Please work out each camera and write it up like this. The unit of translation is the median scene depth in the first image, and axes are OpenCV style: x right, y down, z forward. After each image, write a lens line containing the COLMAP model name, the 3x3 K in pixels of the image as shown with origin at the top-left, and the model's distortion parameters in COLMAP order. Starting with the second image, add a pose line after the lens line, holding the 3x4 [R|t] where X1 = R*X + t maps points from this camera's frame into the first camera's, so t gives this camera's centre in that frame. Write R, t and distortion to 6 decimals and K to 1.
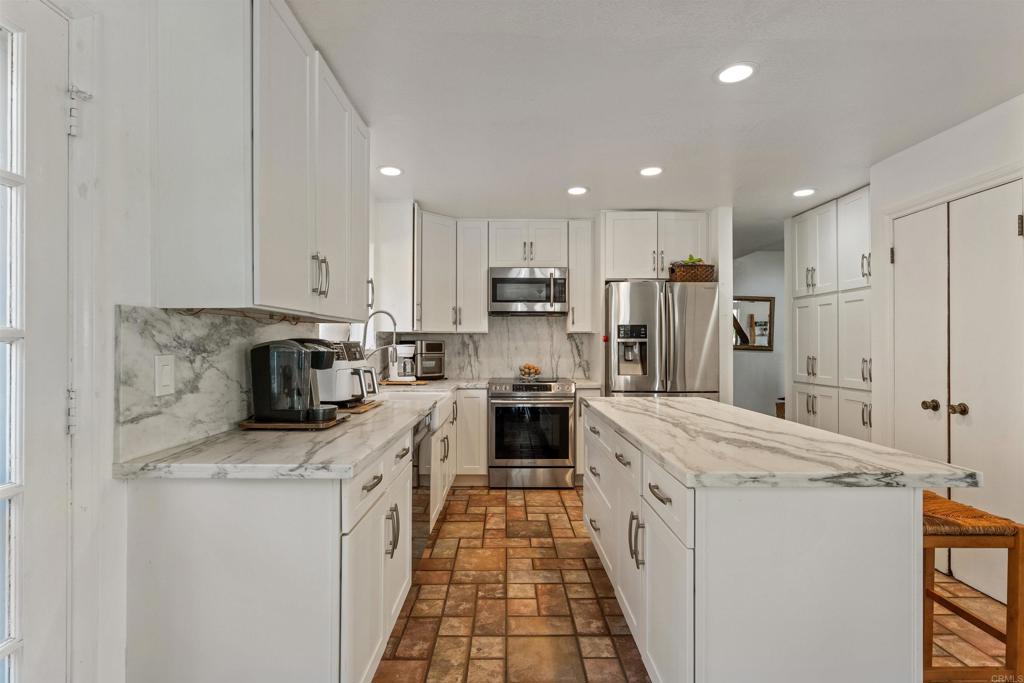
lens RADIAL K [[483.2, 0, 512.6], [0, 483.2, 345.5], [0, 0, 1]] dist [-0.002240, -0.000662]
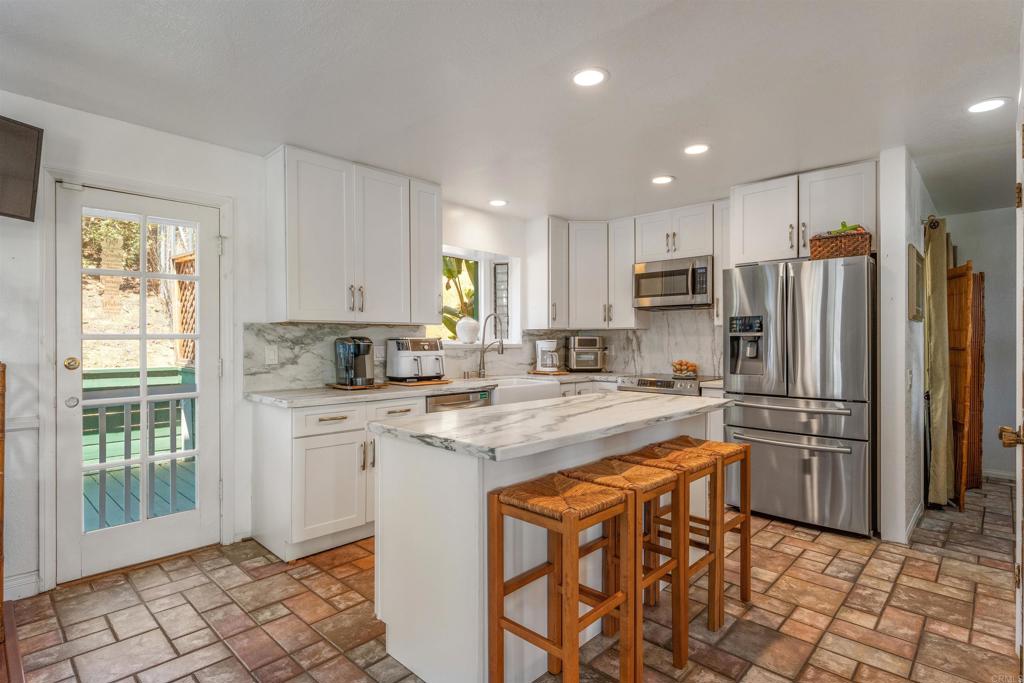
lens RADIAL K [[521.5, 0, 511.1], [0, 521.5, 338.8], [0, 0, 1]] dist [0.018003, -0.000080]
pose [[0.713267, -0.003679, -0.700883, 0.607806], [0.000511, 0.999989, -0.004729, 0.001312], [0.700893, 0.003015, 0.713260, 0.040238]]
